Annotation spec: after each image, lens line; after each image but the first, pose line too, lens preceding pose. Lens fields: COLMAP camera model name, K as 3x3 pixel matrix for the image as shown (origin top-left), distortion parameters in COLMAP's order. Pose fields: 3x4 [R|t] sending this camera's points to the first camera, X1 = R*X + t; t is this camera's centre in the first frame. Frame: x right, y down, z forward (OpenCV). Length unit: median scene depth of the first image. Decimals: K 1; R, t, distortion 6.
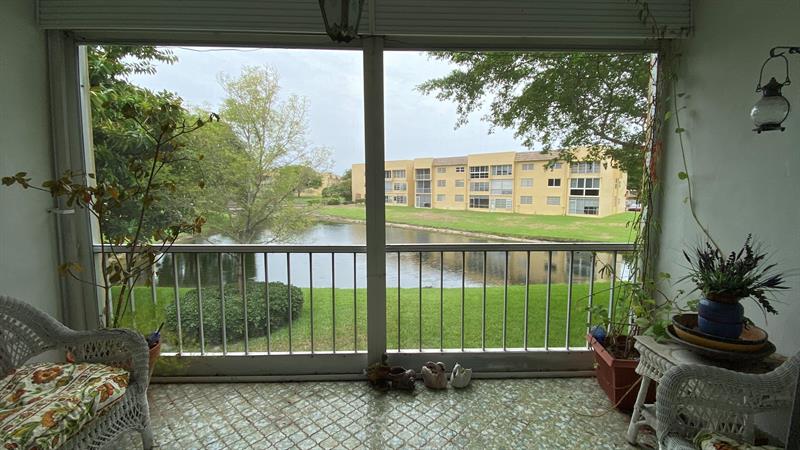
lens RADIAL K [[360.0, 0, 402.0], [0, 360.0, 220.9], [0, 0, 1]] dist [0.032978, -0.025620]
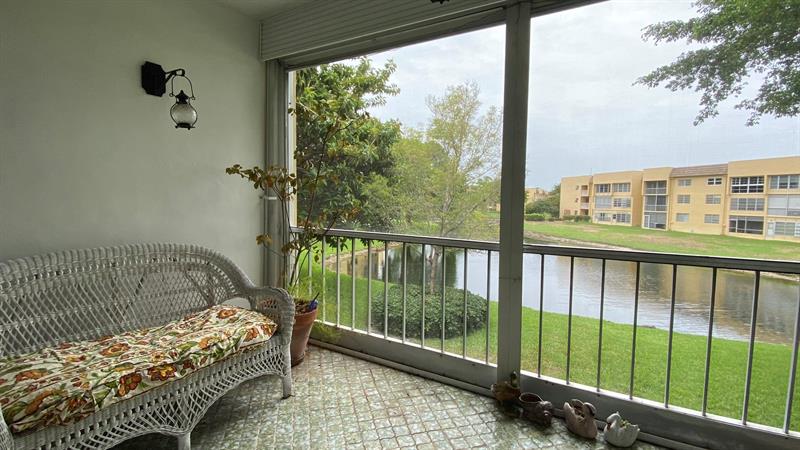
lens RADIAL K [[360.0, 0, 402.0], [0, 360.0, 220.9], [0, 0, 1]] dist [0.032978, -0.025620]
pose [[0.850524, 0.042503, -0.524216, 0.149859], [-0.064616, 0.997623, -0.023952, 0.049660], [0.521952, 0.054244, 0.851248, 0.117978]]
